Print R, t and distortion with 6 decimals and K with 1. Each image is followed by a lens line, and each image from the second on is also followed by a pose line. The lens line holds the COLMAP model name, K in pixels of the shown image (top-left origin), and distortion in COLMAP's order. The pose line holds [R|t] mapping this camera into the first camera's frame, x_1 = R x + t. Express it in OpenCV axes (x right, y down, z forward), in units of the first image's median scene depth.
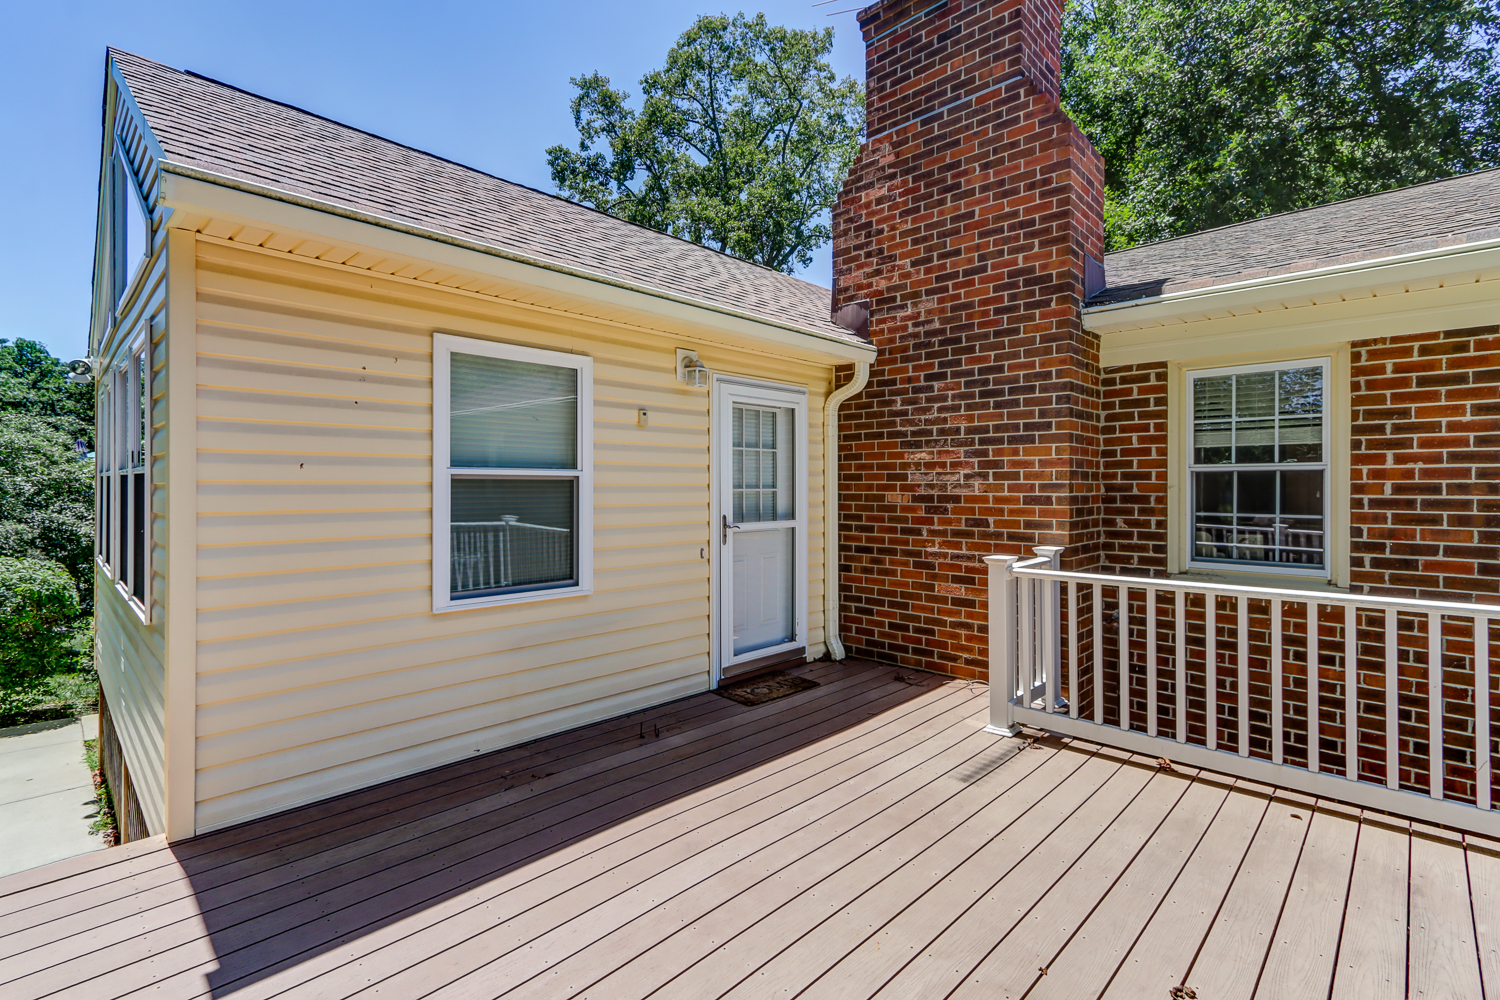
lens RADIAL K [[692.8, 0, 732.0], [0, 692.8, 484.3], [0, 0, 1]] dist [-0.008921, -0.001325]
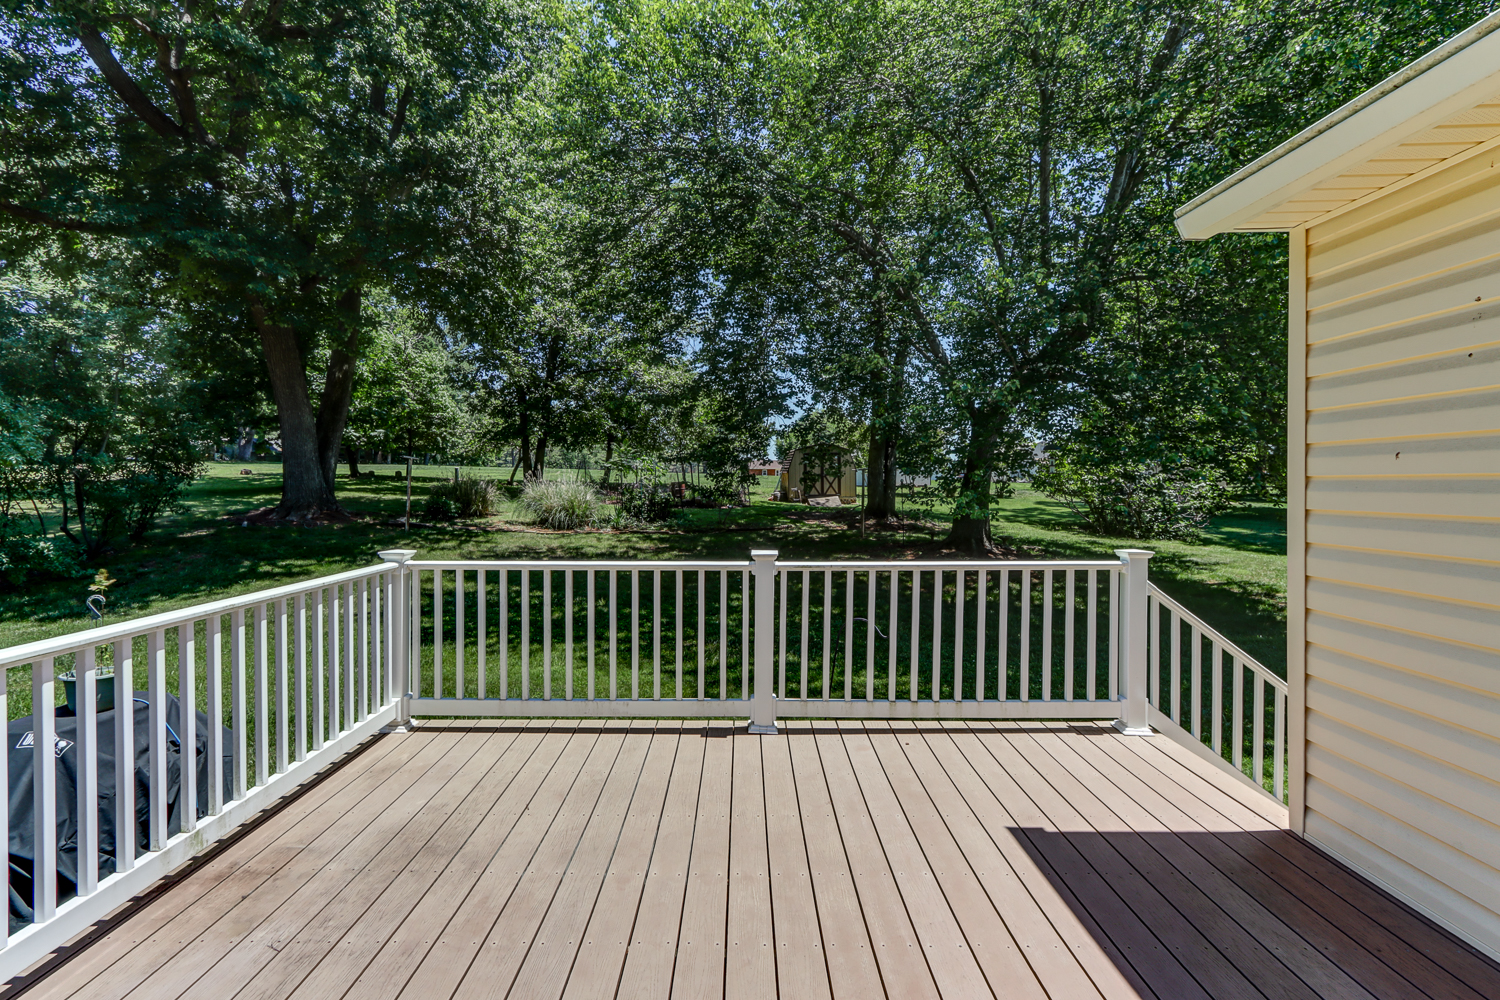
lens RADIAL K [[692.8, 0, 745.5], [0, 692.8, 495.2], [0, 0, 1]] dist [-0.008921, -0.001325]
pose [[-0.717530, 0.010153, -0.696453, 0.271867], [0.001327, 0.999912, 0.013209, 0.003893], [0.696526, 0.008554, -0.717480, 0.656347]]
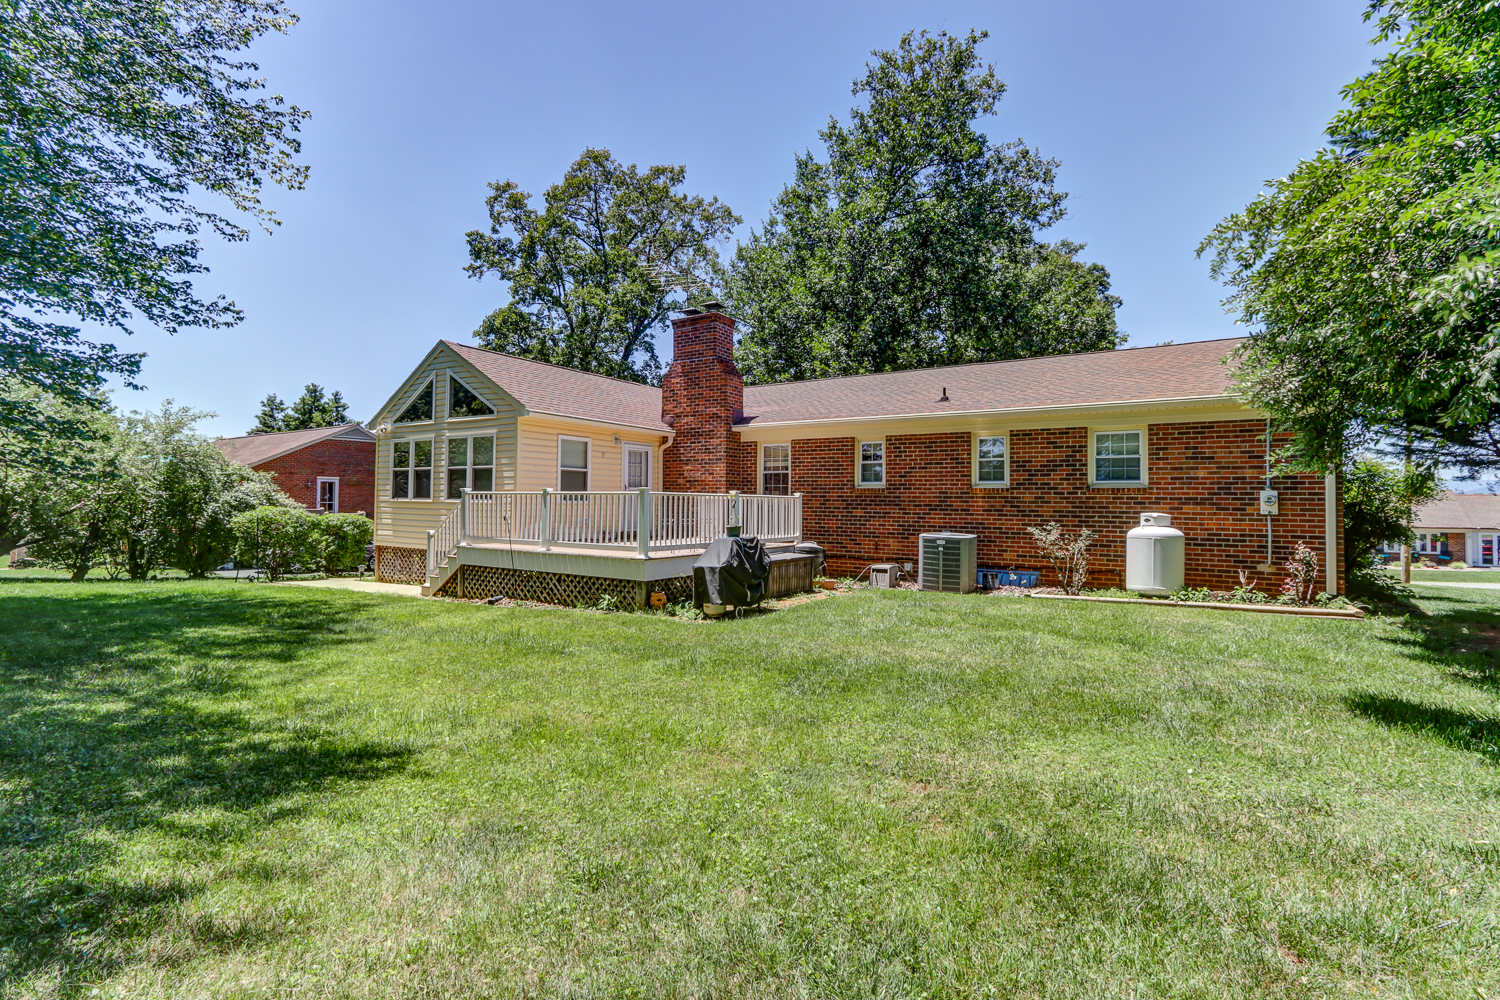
lens RADIAL K [[692.8, 0, 760.7], [0, 692.8, 479.5], [0, 0, 1]] dist [-0.008921, -0.001325]
pose [[0.971928, 0.013840, 0.234872, -0.162401], [-0.006965, 0.999523, -0.030072, 0.118985], [-0.235177, 0.027592, 0.971561, -2.390542]]
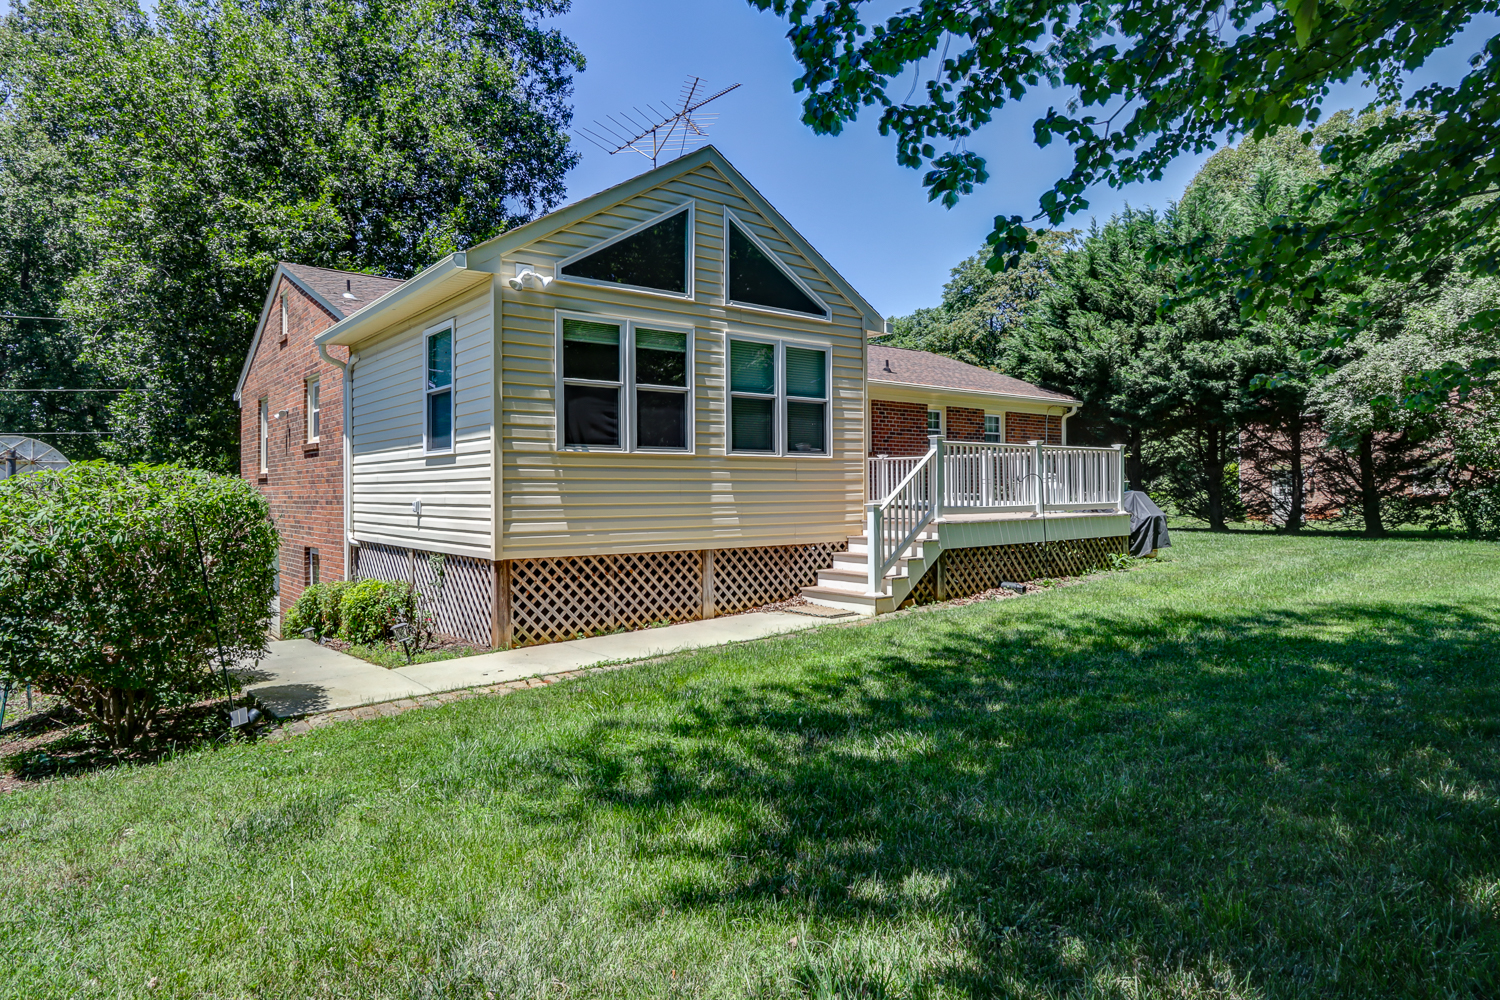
lens RADIAL K [[855.7, 0, 749.5], [0, 855.7, 470.6], [0, 0, 1]] dist [-0.020024, 0.003864]
pose [[0.108774, 0.015819, 0.993941, -2.809771], [0.003928, 0.999859, -0.016343, 0.202624], [-0.994059, 0.005682, 0.108696, 0.662226]]
